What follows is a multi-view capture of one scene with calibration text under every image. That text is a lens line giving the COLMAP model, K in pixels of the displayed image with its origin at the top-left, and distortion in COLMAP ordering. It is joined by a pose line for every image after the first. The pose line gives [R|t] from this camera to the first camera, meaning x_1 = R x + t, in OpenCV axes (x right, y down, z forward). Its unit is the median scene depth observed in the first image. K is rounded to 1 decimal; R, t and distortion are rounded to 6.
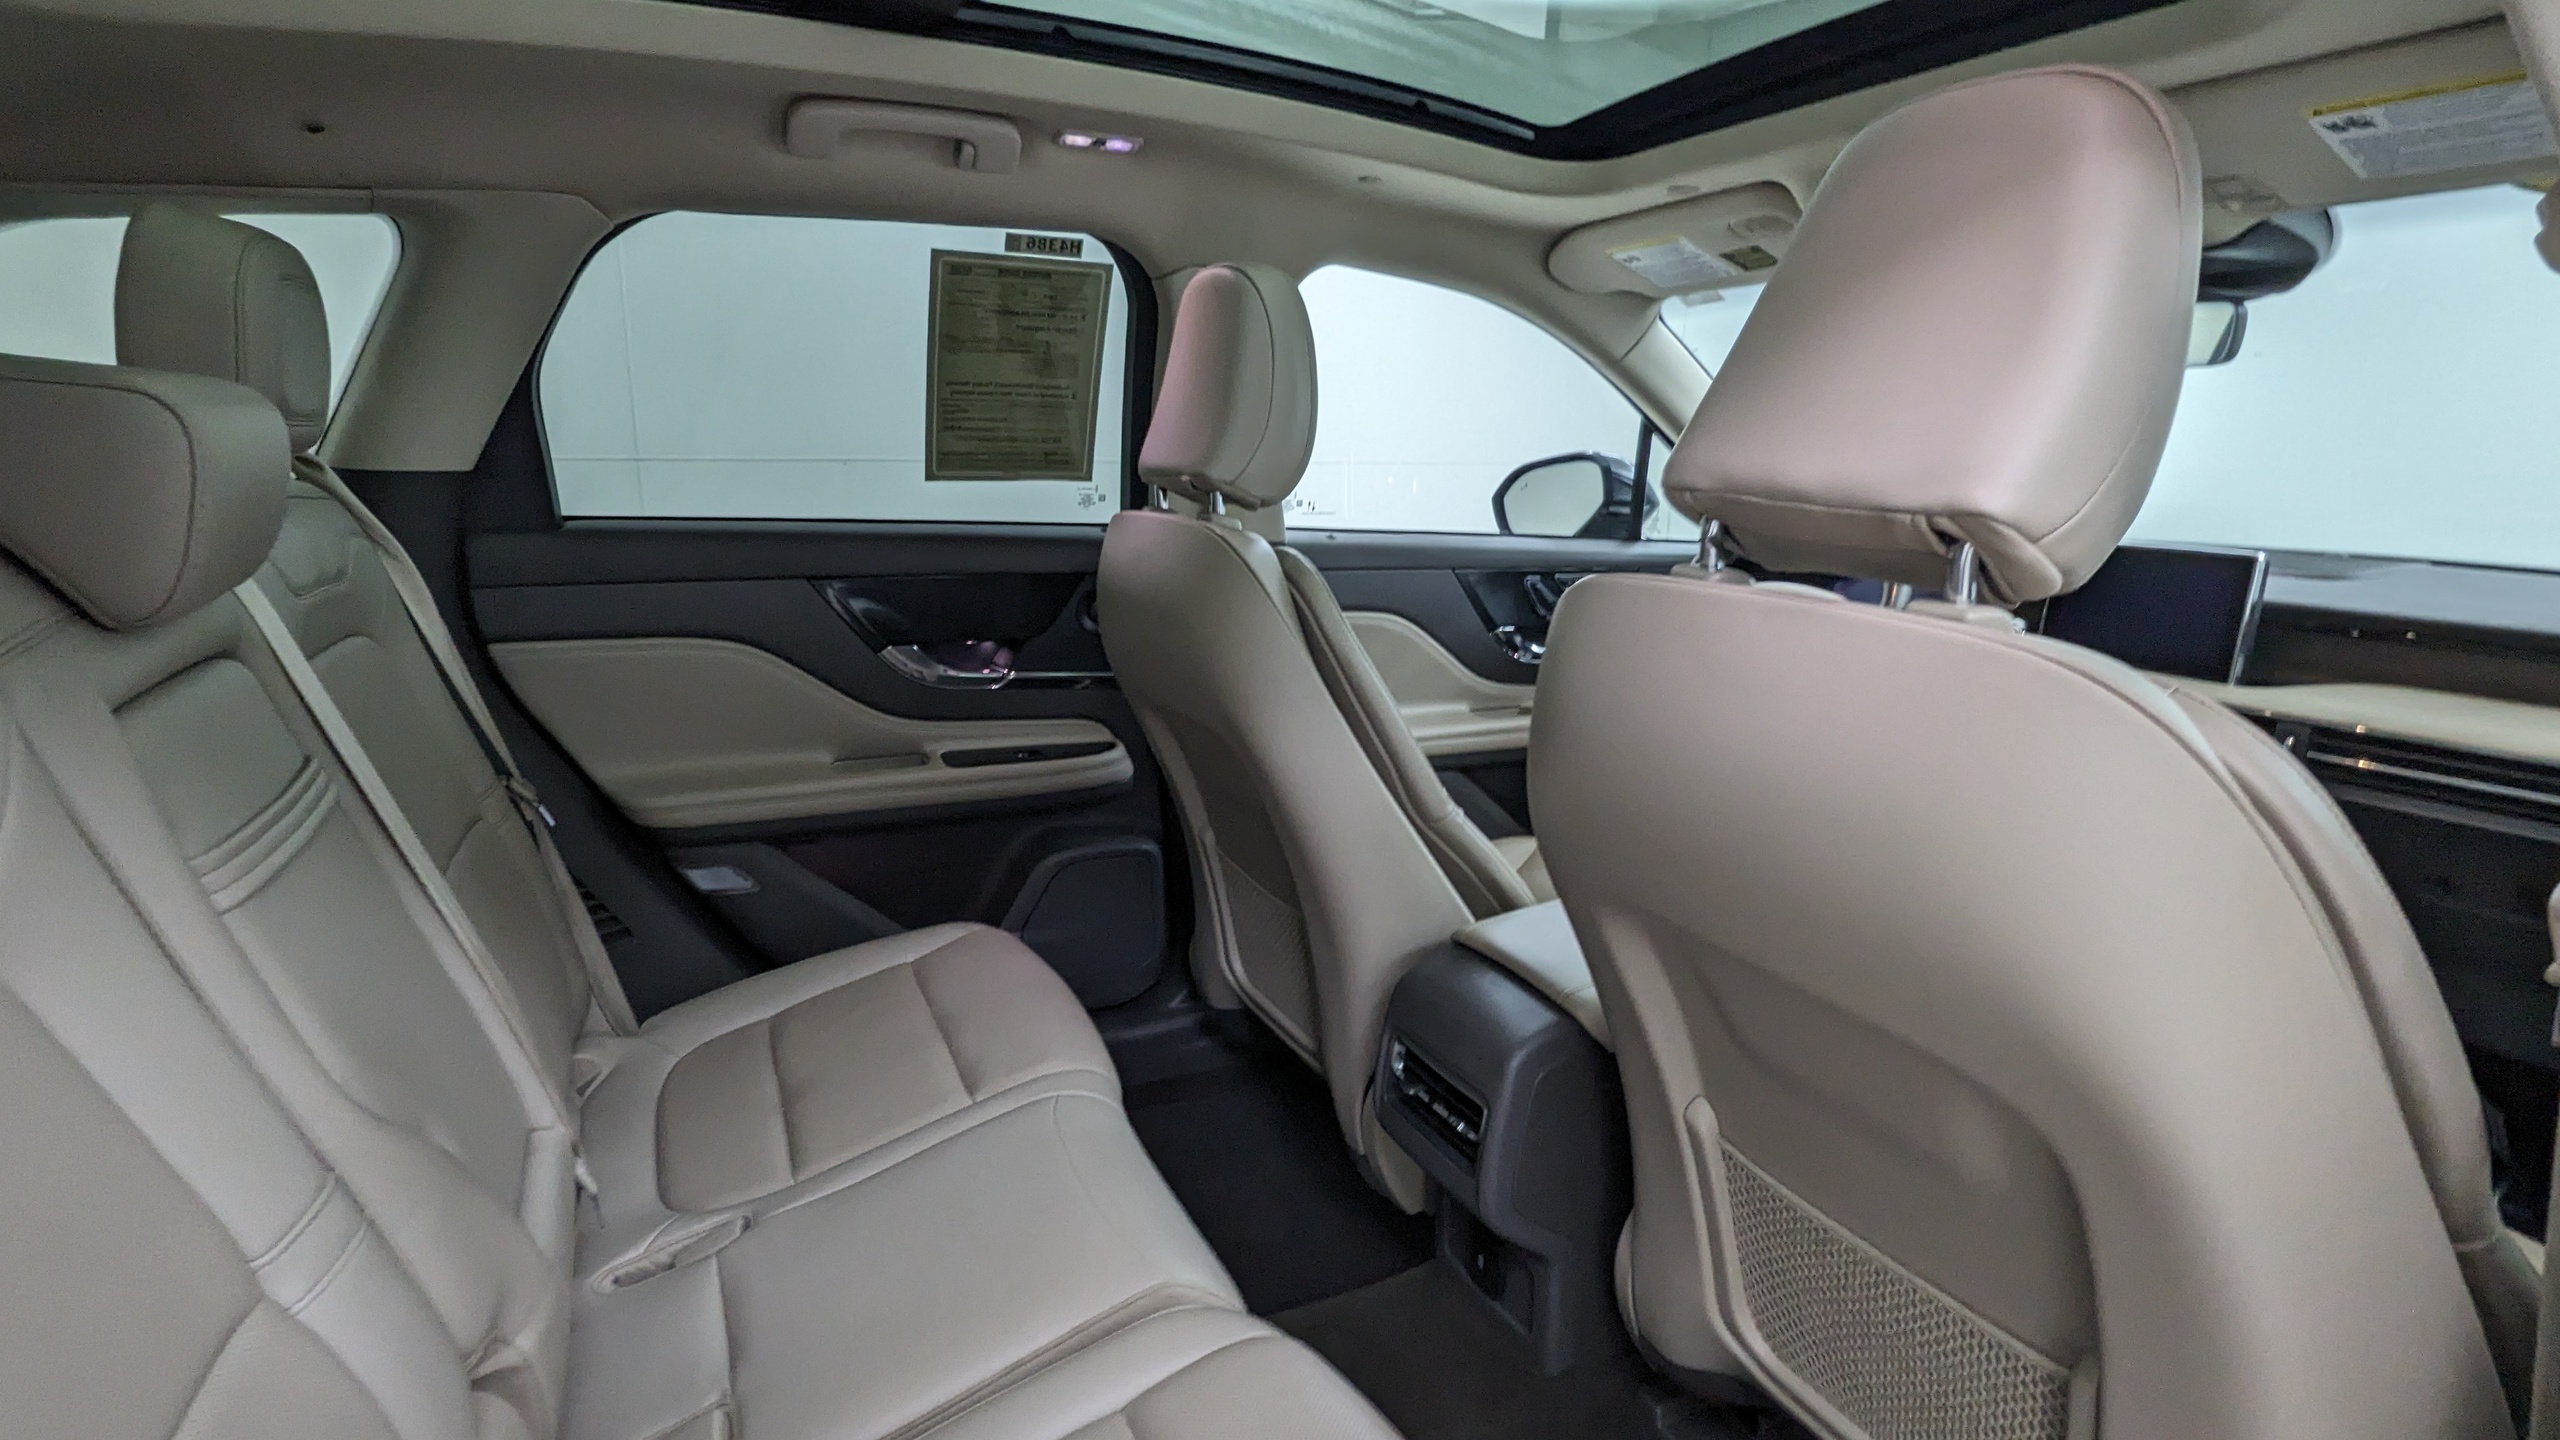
lens RADIAL K [[1183.3, 0, 1312.3], [0, 1183.3, 722.5], [0, 0, 1]] dist [0.000671, -0.001306]
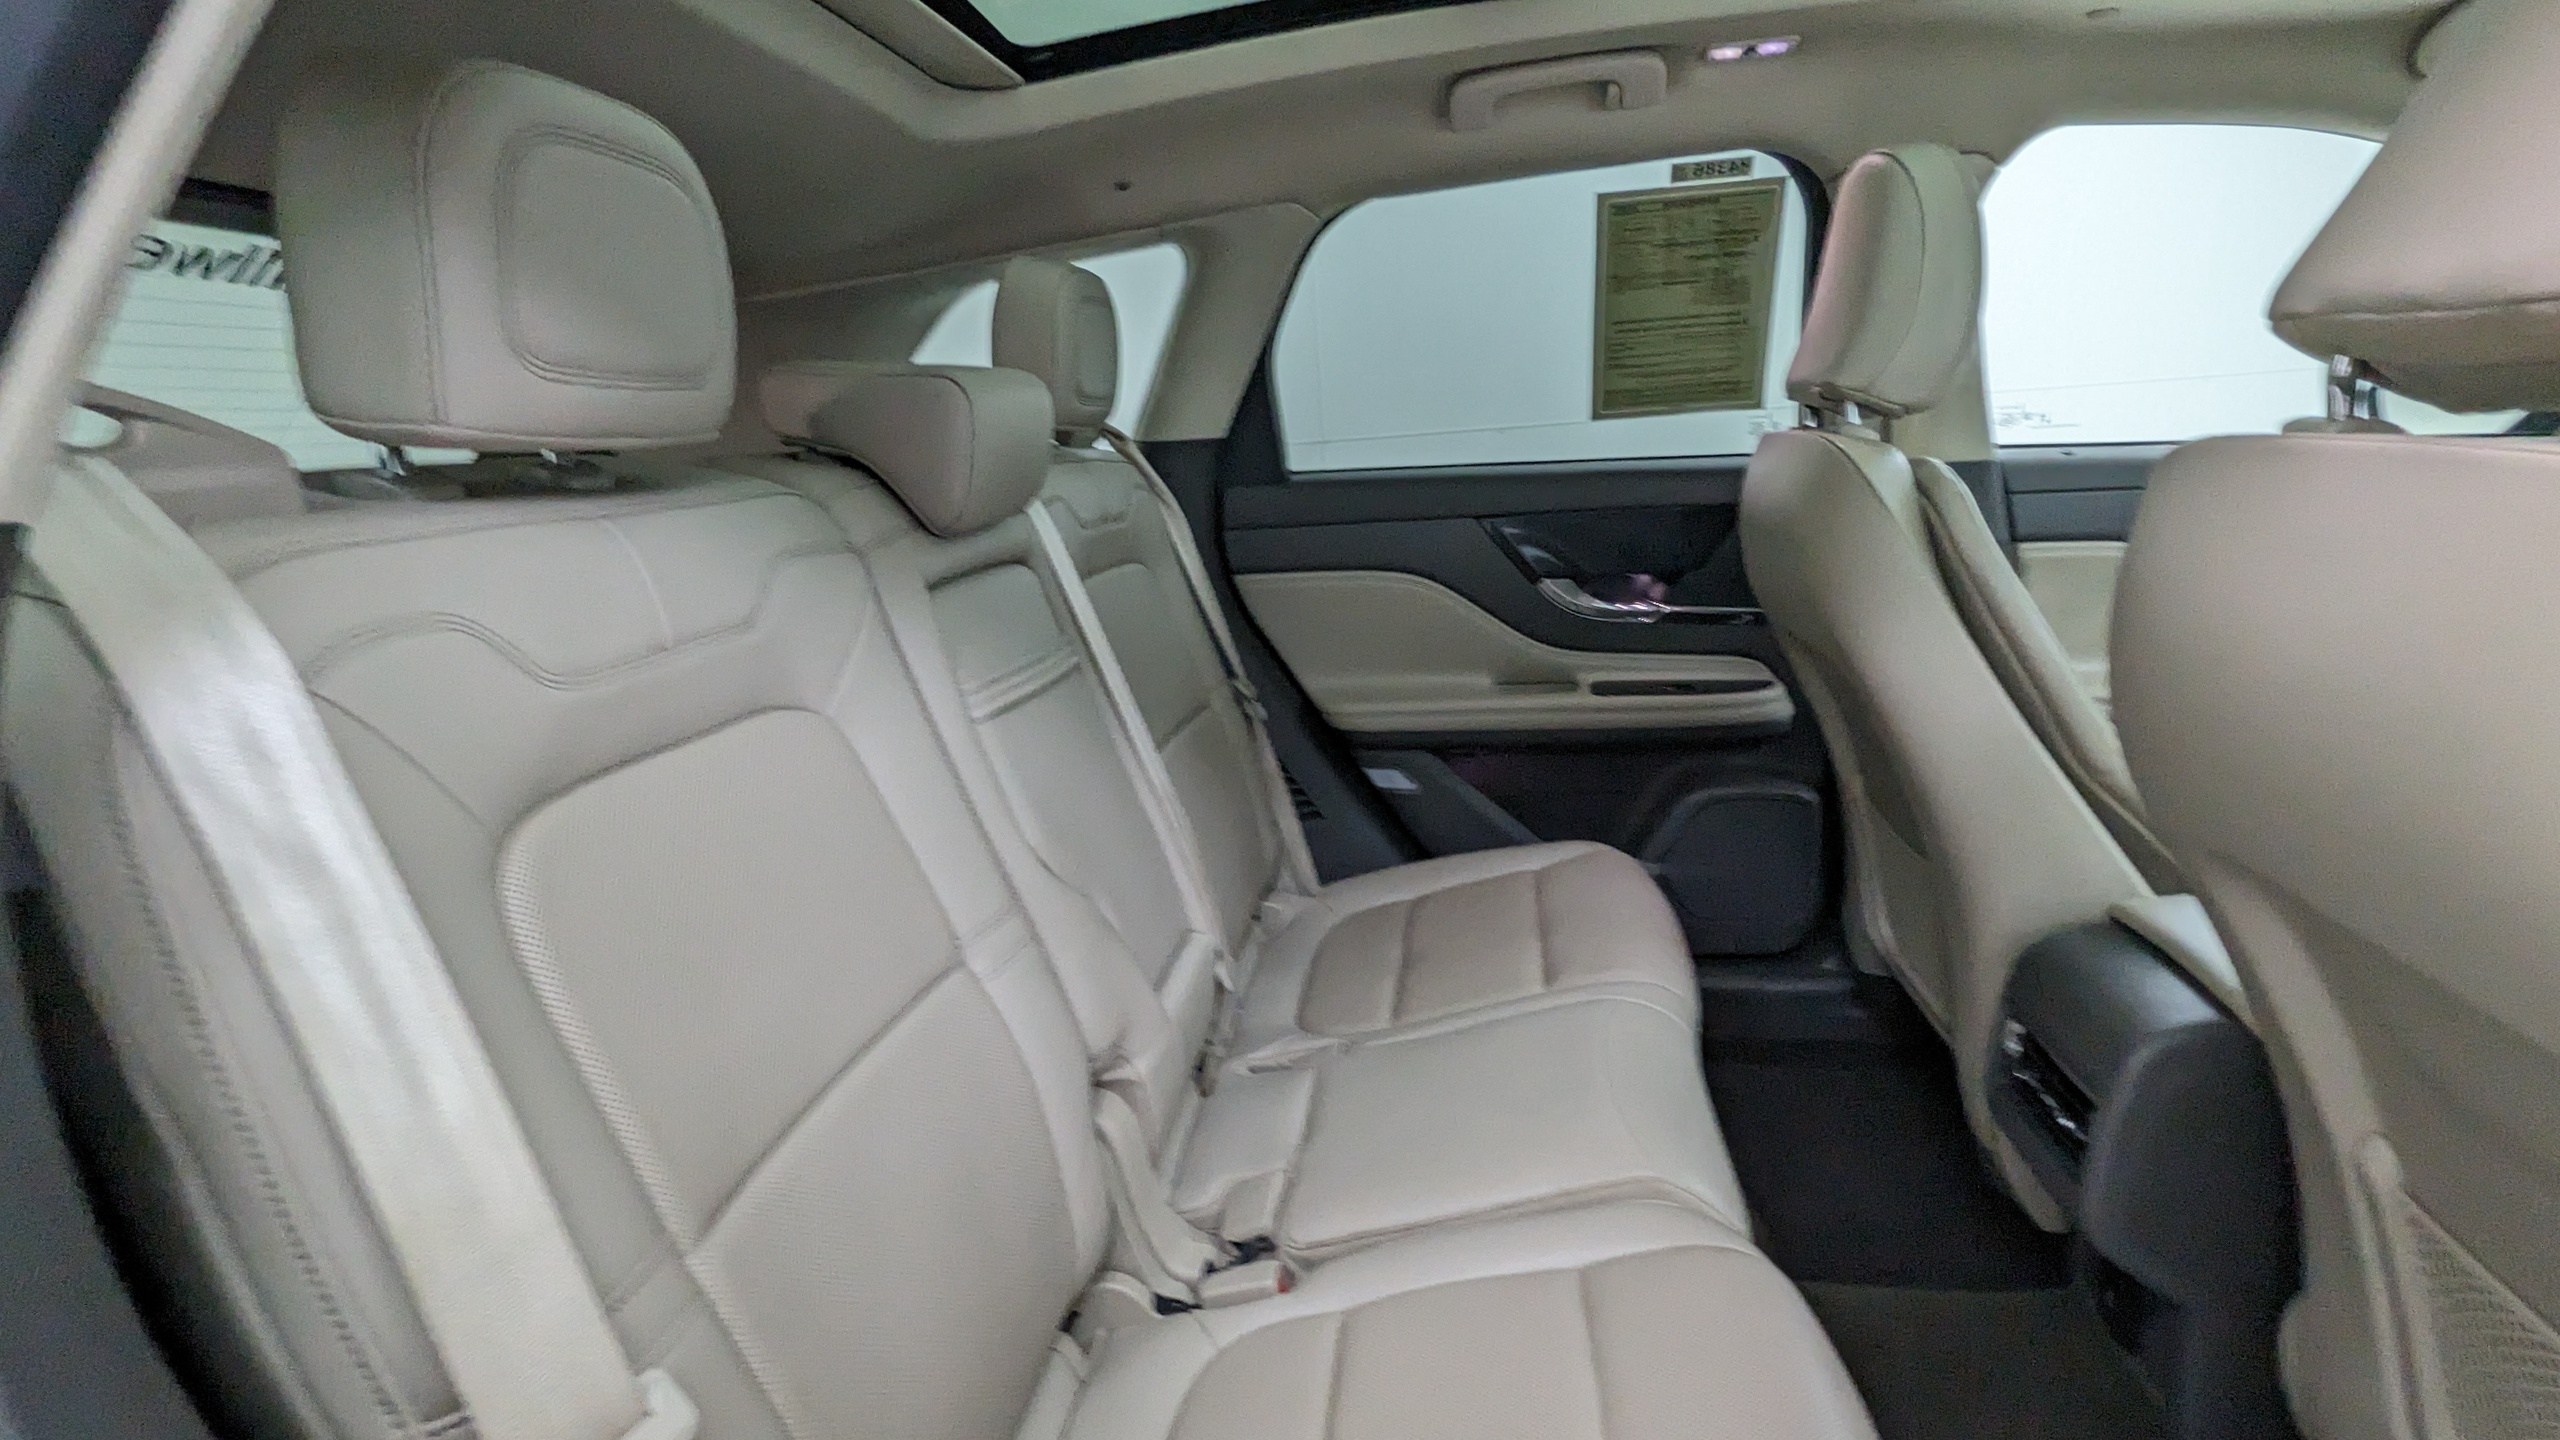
lens RADIAL K [[1232.4, 0, 1375.2], [0, 1232.4, 718.2], [0, 0, 1]] dist [0.000578, -0.000168]
pose [[0.828162, 0.051189, -0.558146, 0.161040], [-0.041062, 0.998686, 0.030664, 0.037698], [0.558982, -0.002476, 0.829176, -0.007475]]
